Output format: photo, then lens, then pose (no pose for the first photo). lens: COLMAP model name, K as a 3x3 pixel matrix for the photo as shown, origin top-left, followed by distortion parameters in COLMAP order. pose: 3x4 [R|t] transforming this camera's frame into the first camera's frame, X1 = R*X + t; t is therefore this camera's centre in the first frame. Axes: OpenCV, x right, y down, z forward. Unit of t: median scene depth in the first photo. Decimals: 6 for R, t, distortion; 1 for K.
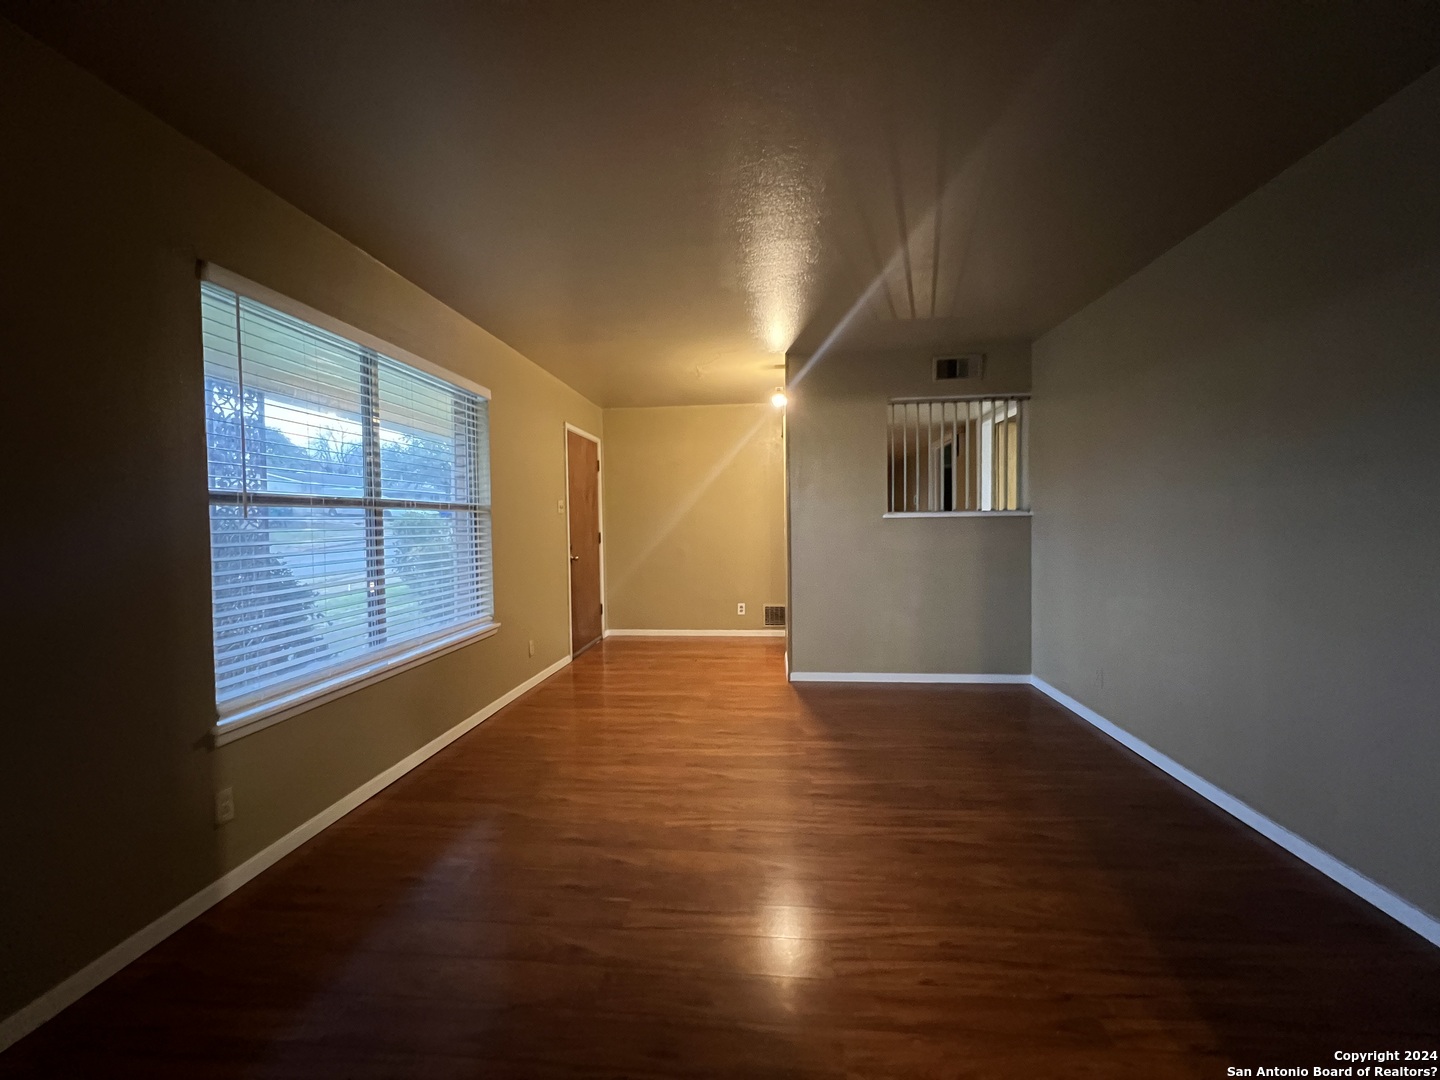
lens RADIAL K [[577.0, 0, 718.0], [0, 577.0, 538.1], [0, 0, 1]] dist [-0.004744, 0.000811]
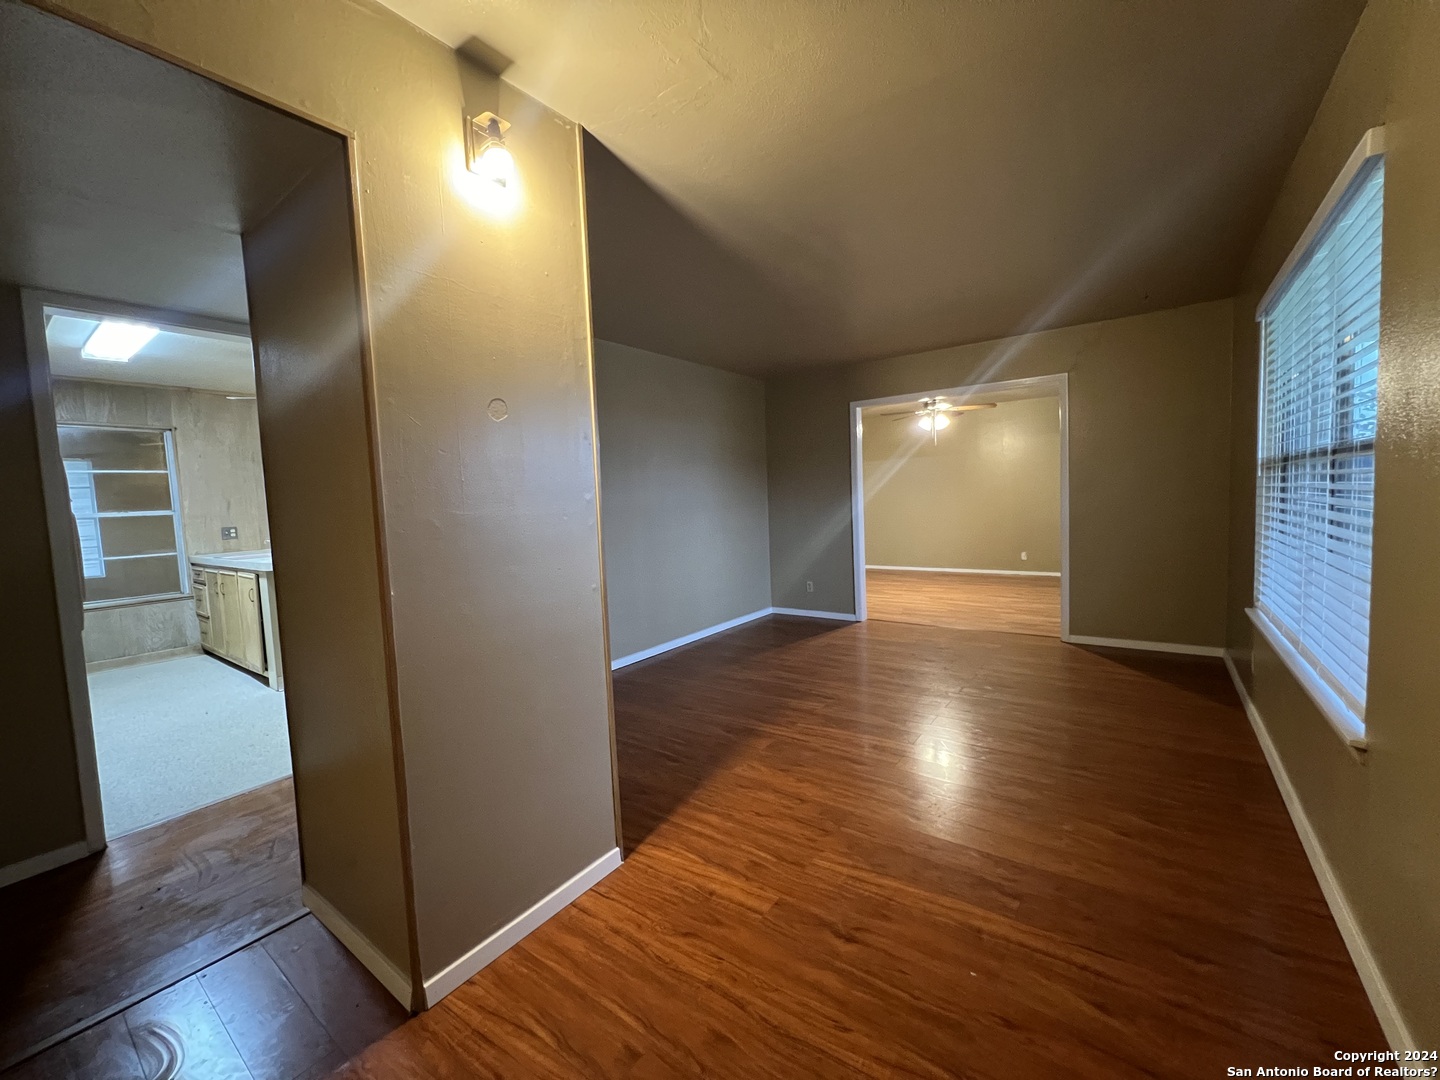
lens RADIAL K [[577.0, 0, 718.0], [0, 577.0, 538.1], [0, 0, 1]] dist [-0.004744, 0.000811]
pose [[-0.858802, 0.012736, 0.512150, -0.240189], [0.067795, 0.993724, 0.088972, -0.058635], [-0.507803, 0.111131, -0.854275, 1.756869]]
